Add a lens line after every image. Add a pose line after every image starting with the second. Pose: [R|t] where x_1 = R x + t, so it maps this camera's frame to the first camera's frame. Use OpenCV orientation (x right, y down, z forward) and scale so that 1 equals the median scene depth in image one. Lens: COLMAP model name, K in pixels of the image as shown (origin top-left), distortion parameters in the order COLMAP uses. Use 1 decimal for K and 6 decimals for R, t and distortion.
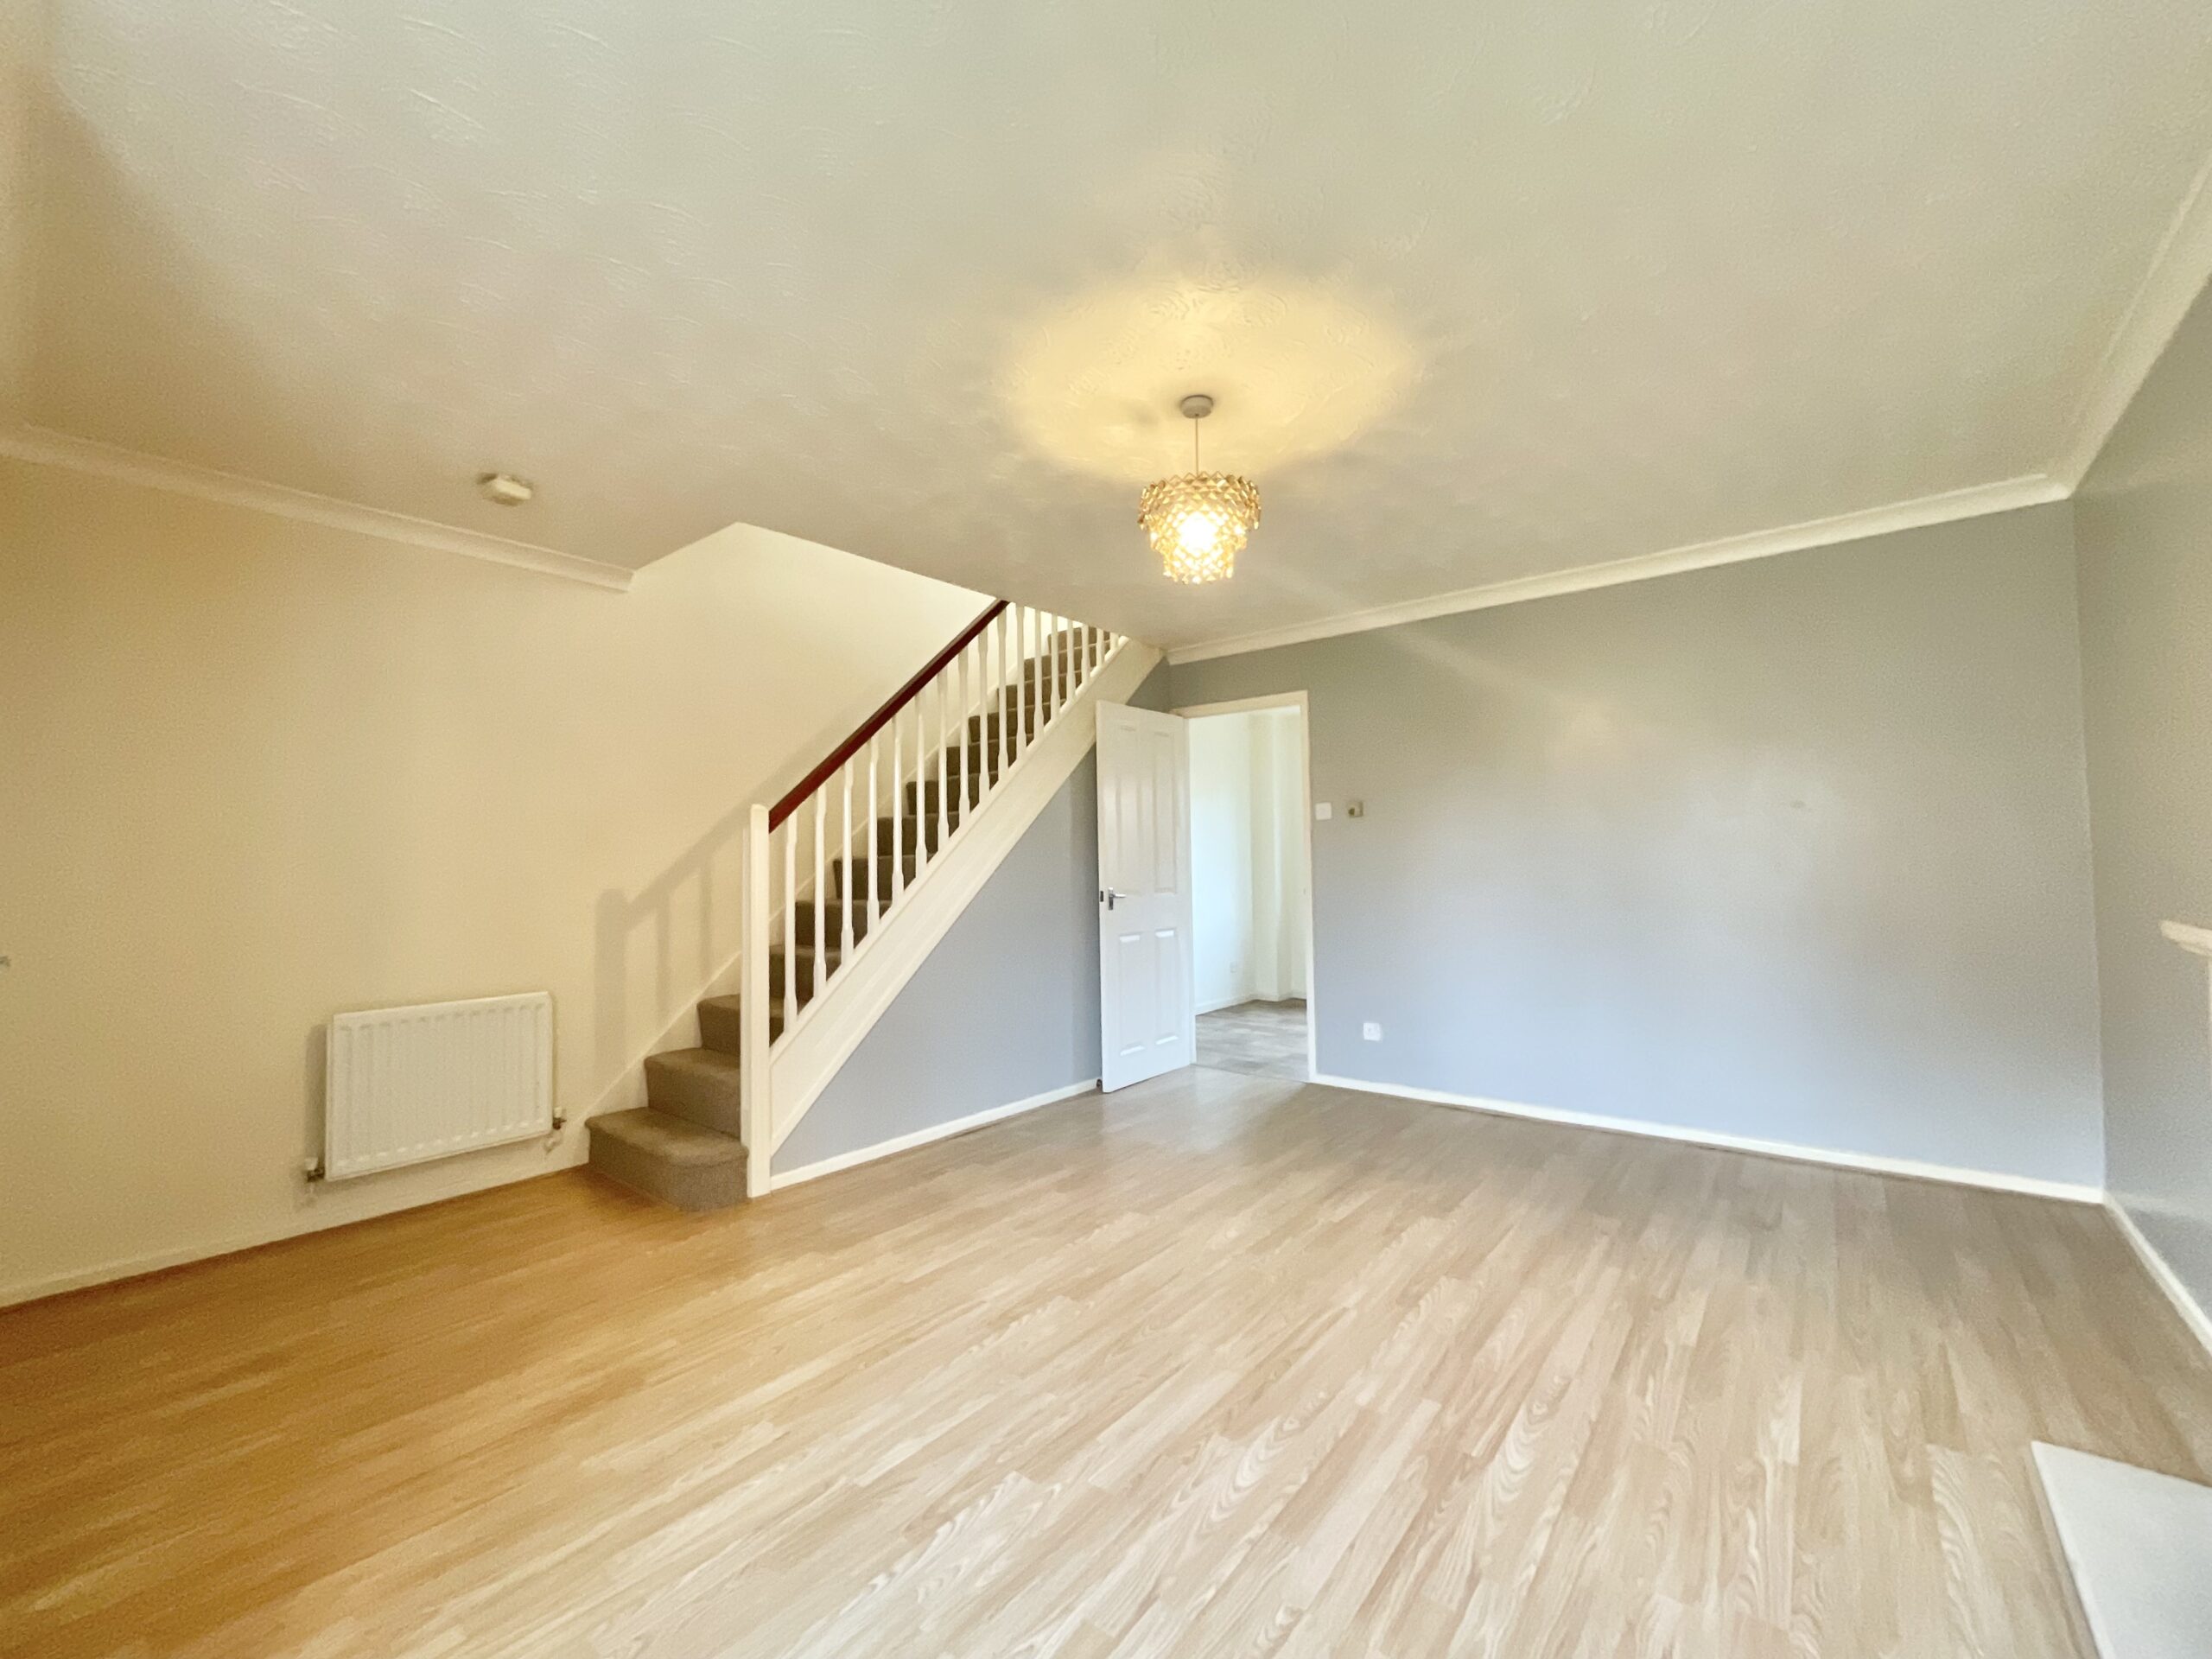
lens RADIAL K [[897.8, 0, 1104.8], [0, 897.8, 836.6], [0, 0, 1]] dist [-0.001005, -0.002283]
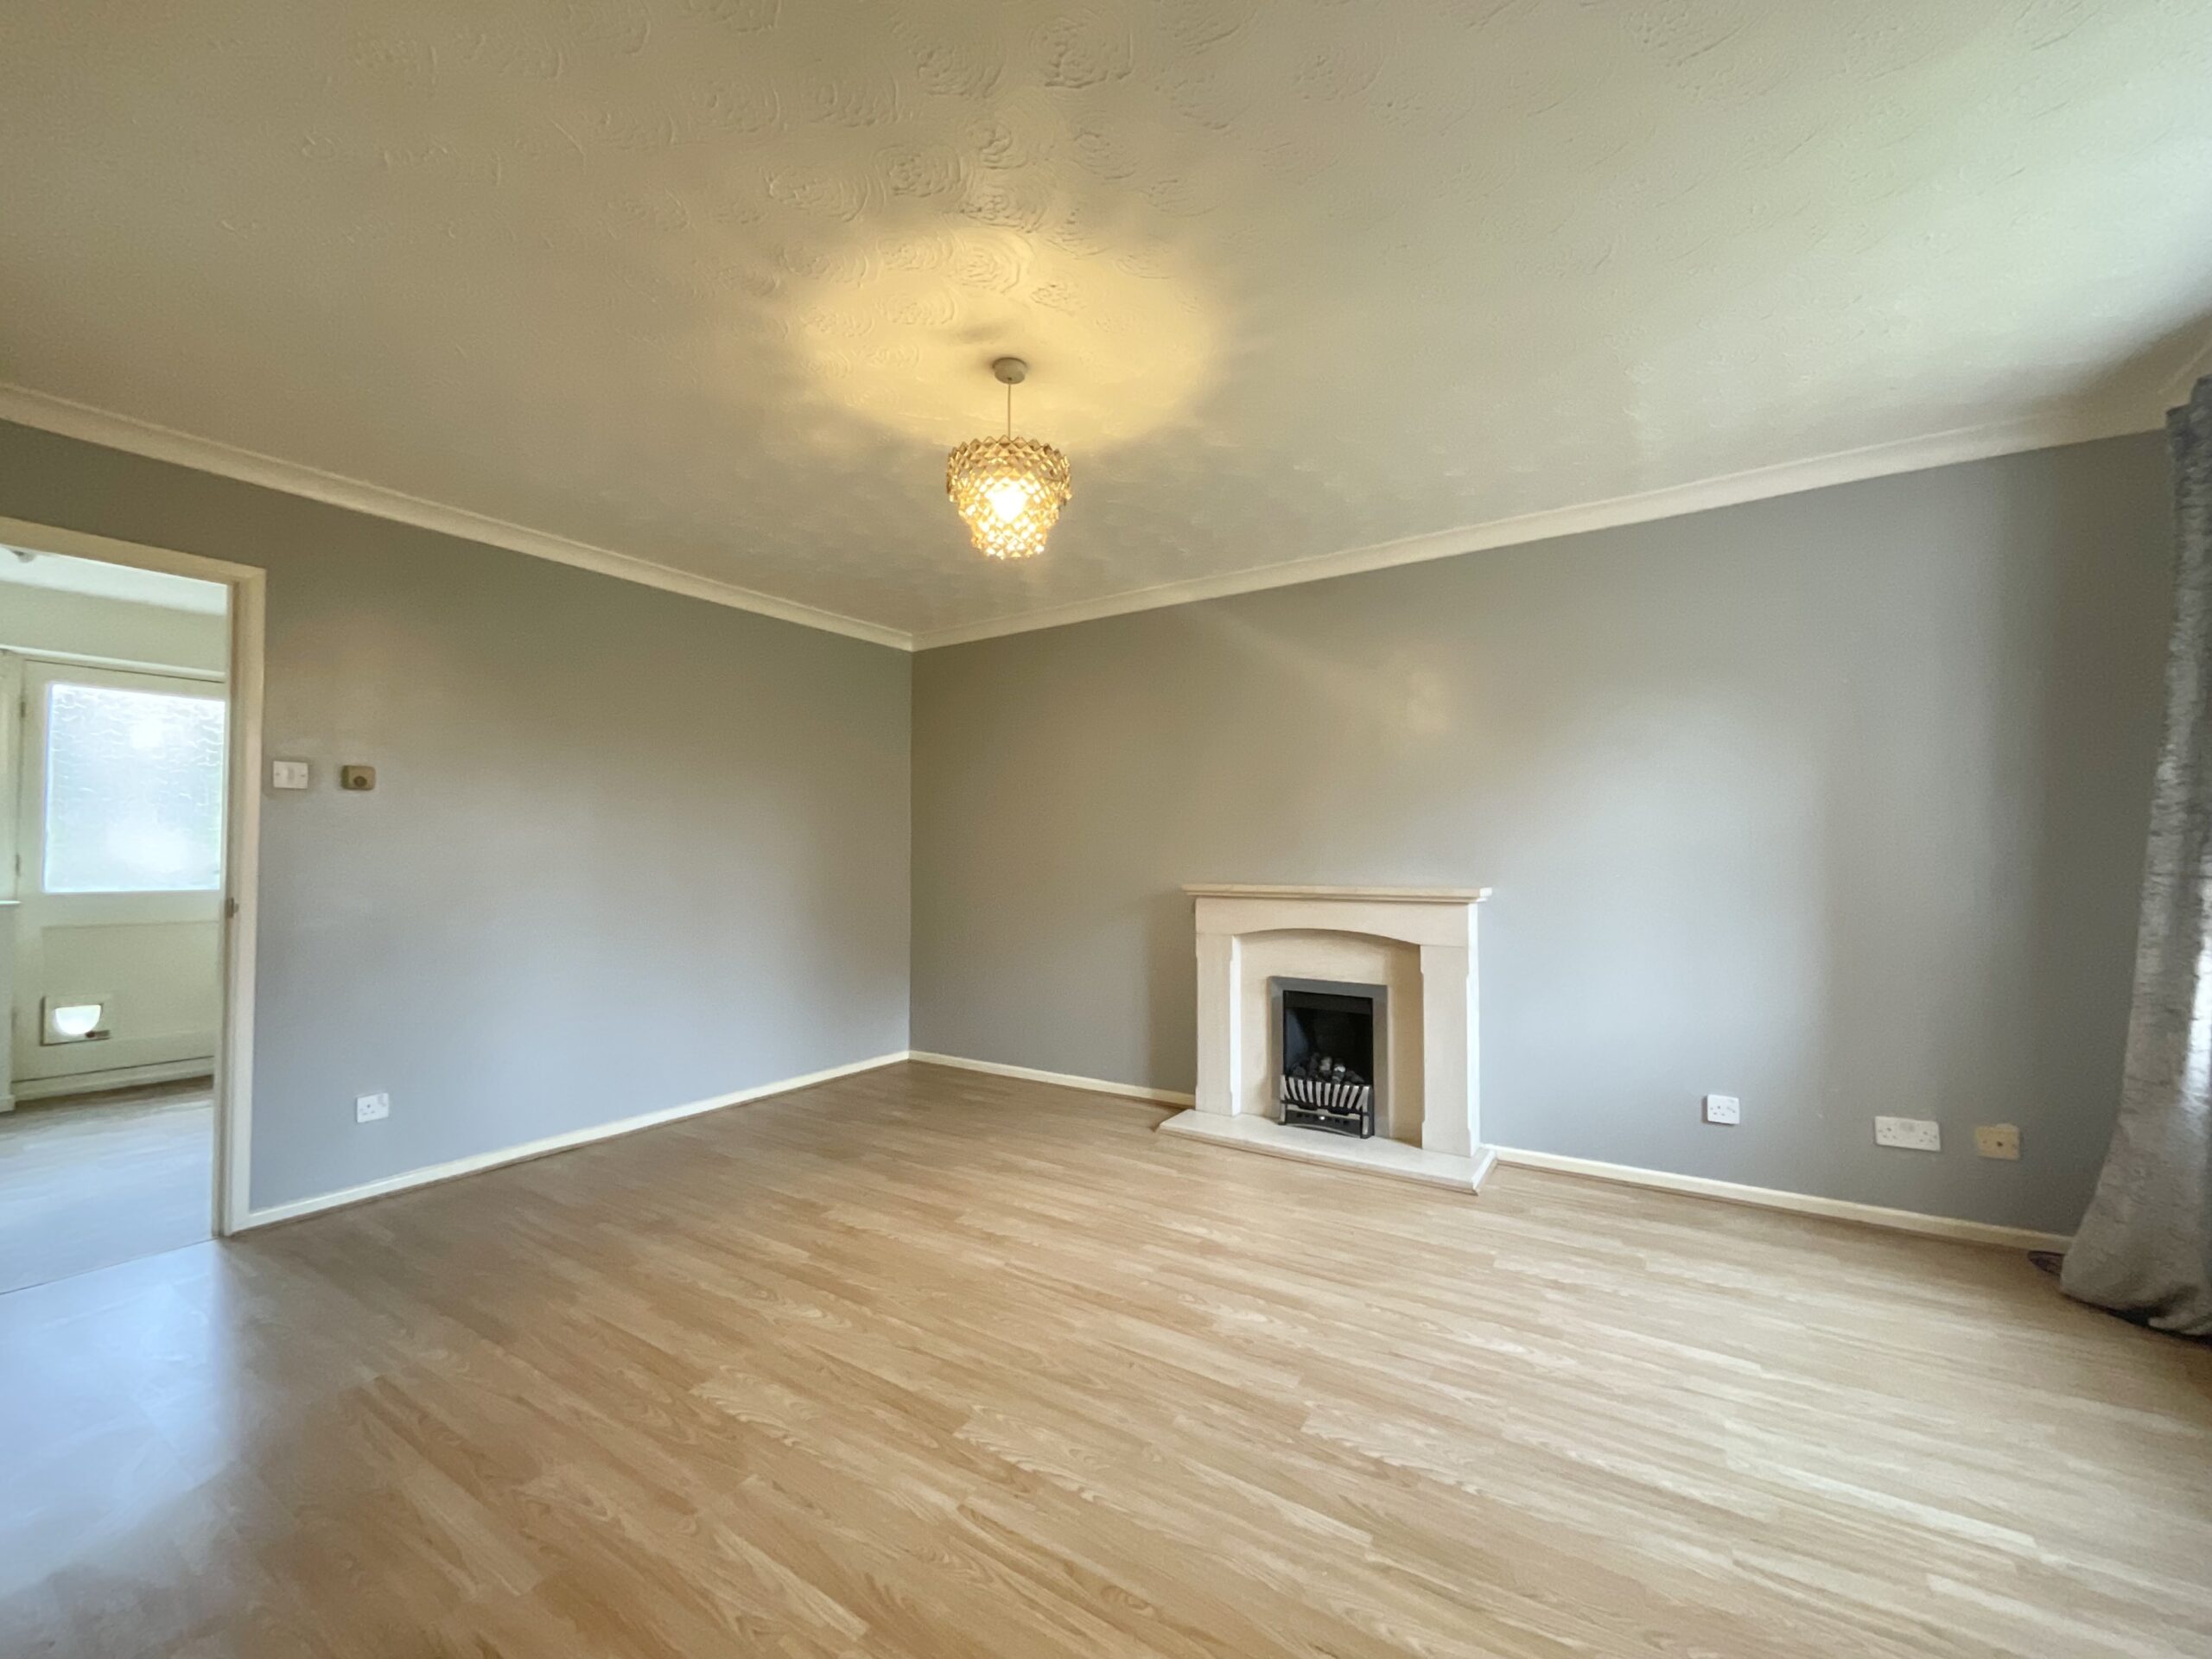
lens RADIAL K [[897.8, 0, 1109.4], [0, 897.8, 838.4], [0, 0, 1]] dist [-0.001005, -0.002283]
pose [[-0.107038, 0.036660, 0.993579, -0.807102], [-0.027409, 0.998831, -0.039806, 0.046549], [-0.993877, -0.031494, -0.105908, 0.957459]]
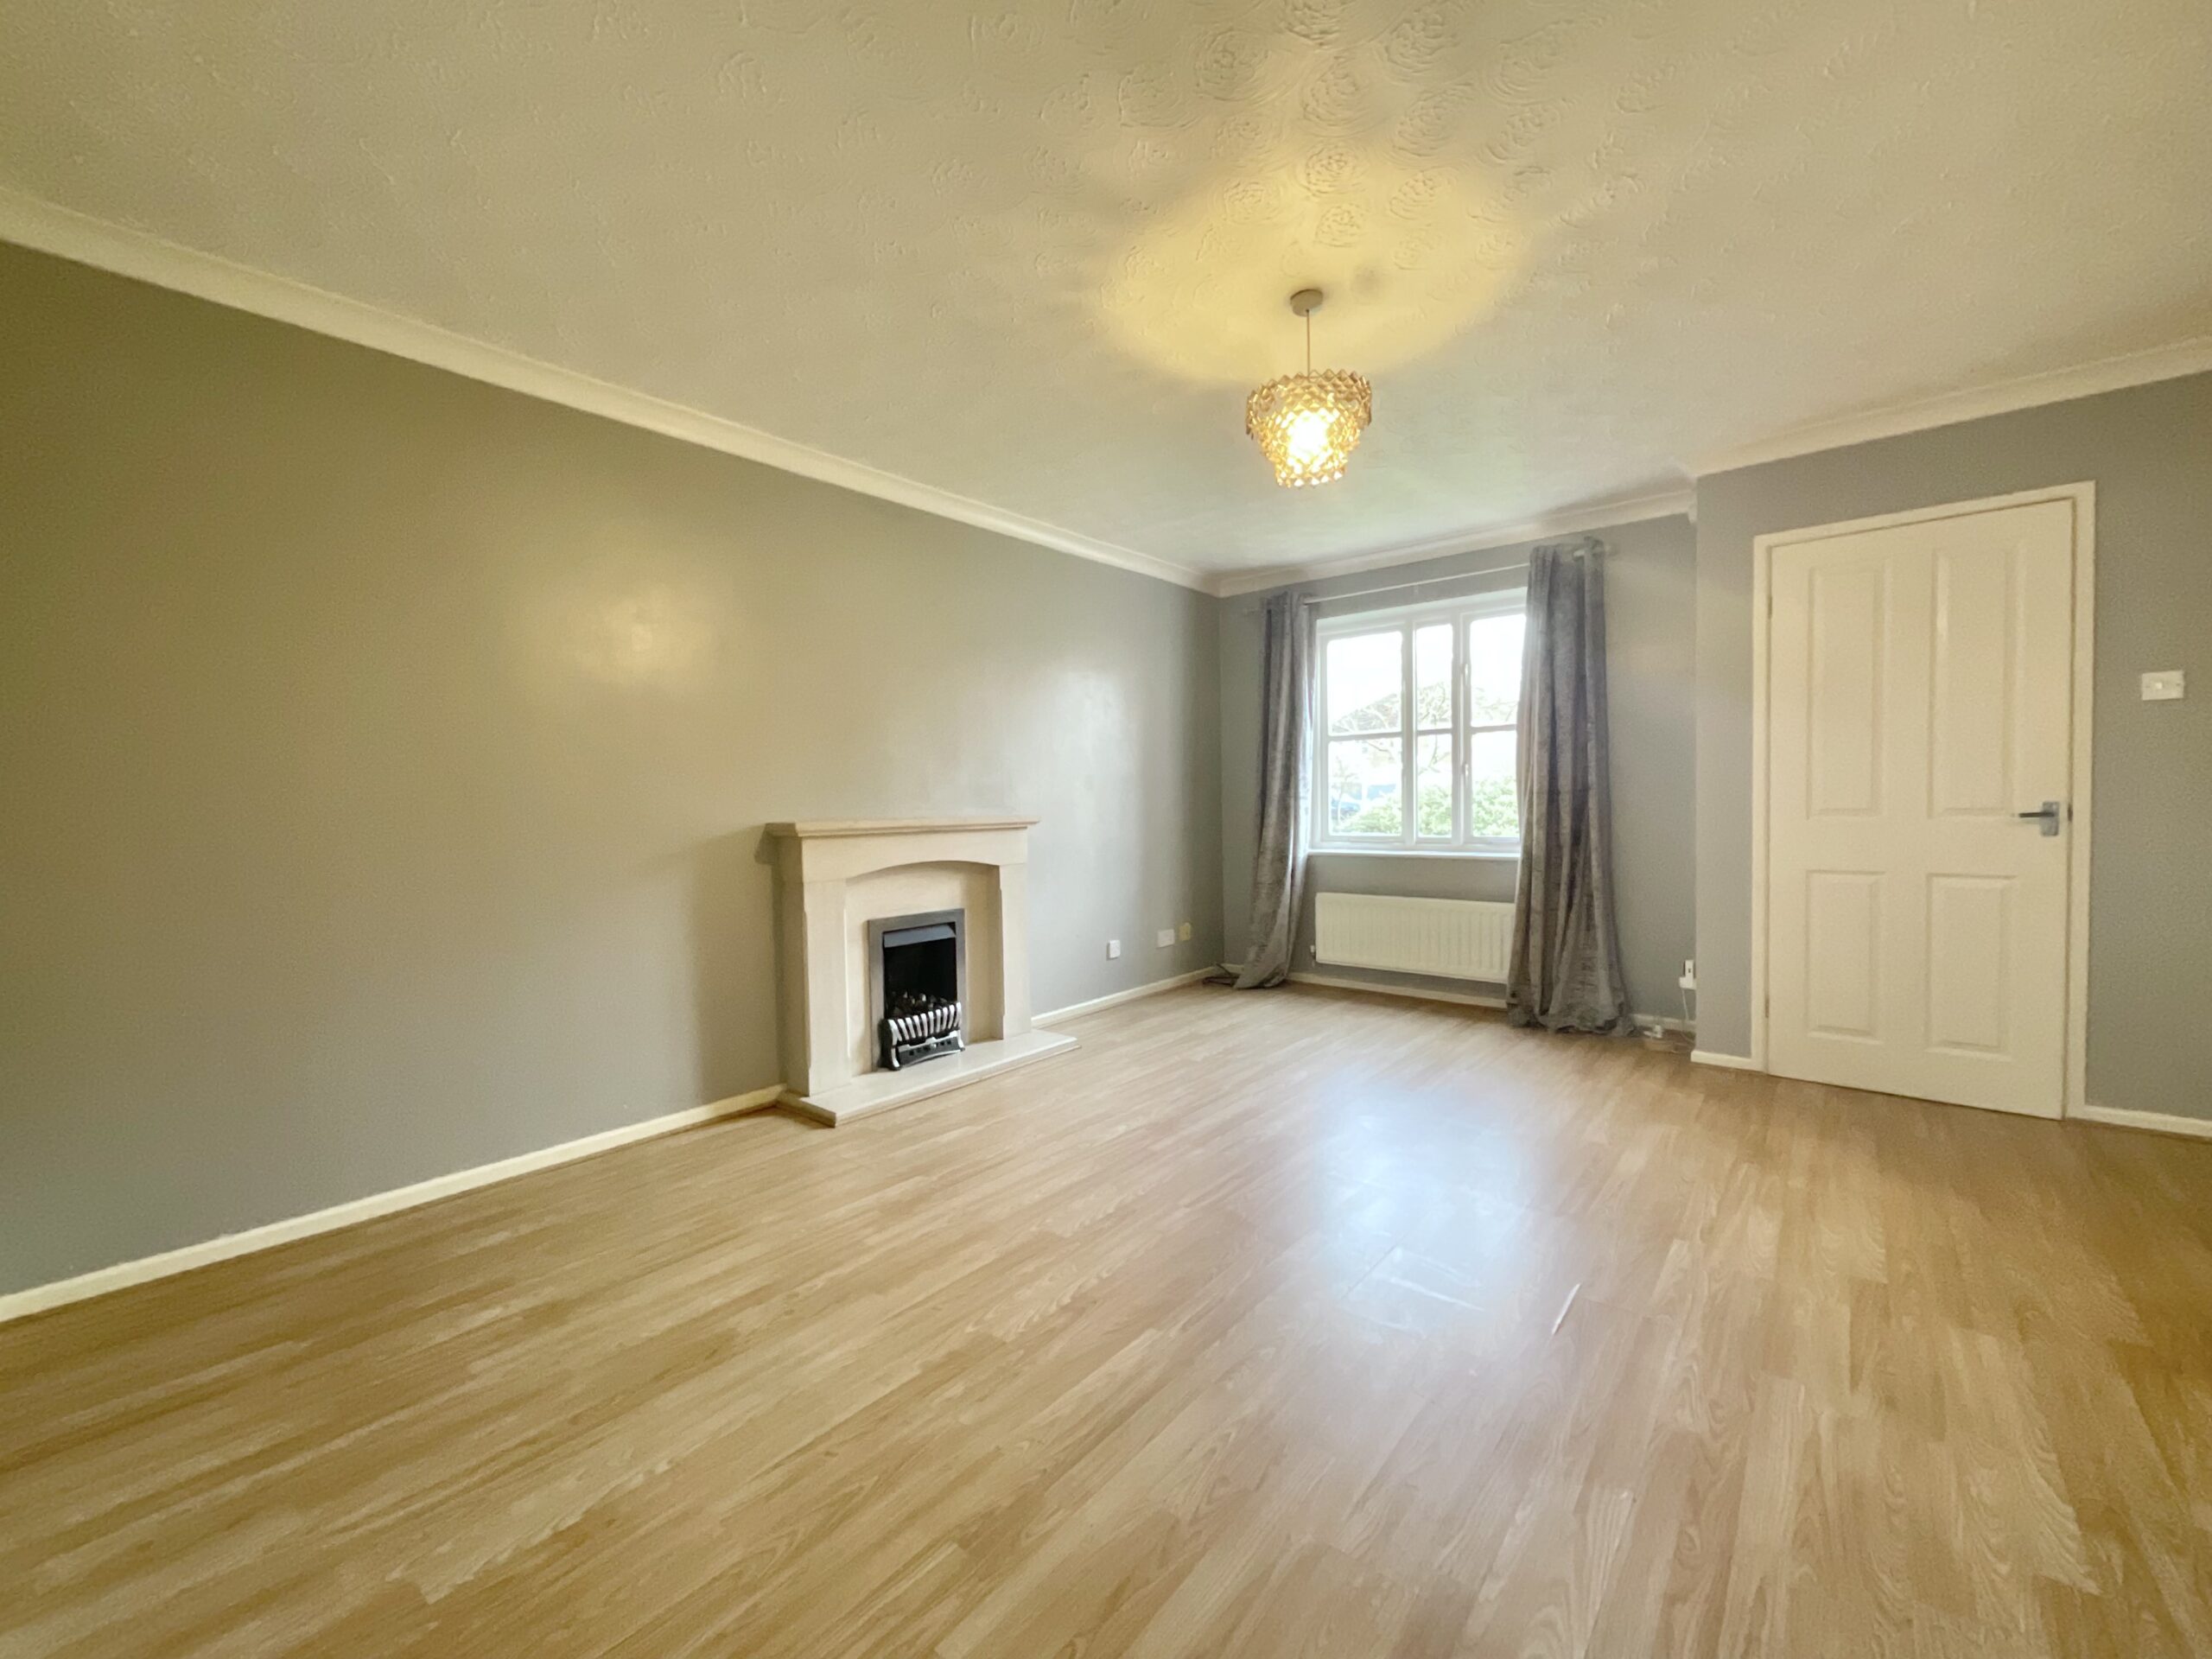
lens RADIAL K [[897.8, 0, 1103.2], [0, 897.8, 836.7], [0, 0, 1]] dist [-0.001005, -0.002283]
pose [[-0.999365, 0.031546, 0.016553, 0.317824], [0.031696, 0.999458, 0.008913, 0.082836], [-0.016263, 0.009432, -0.999823, 1.932613]]
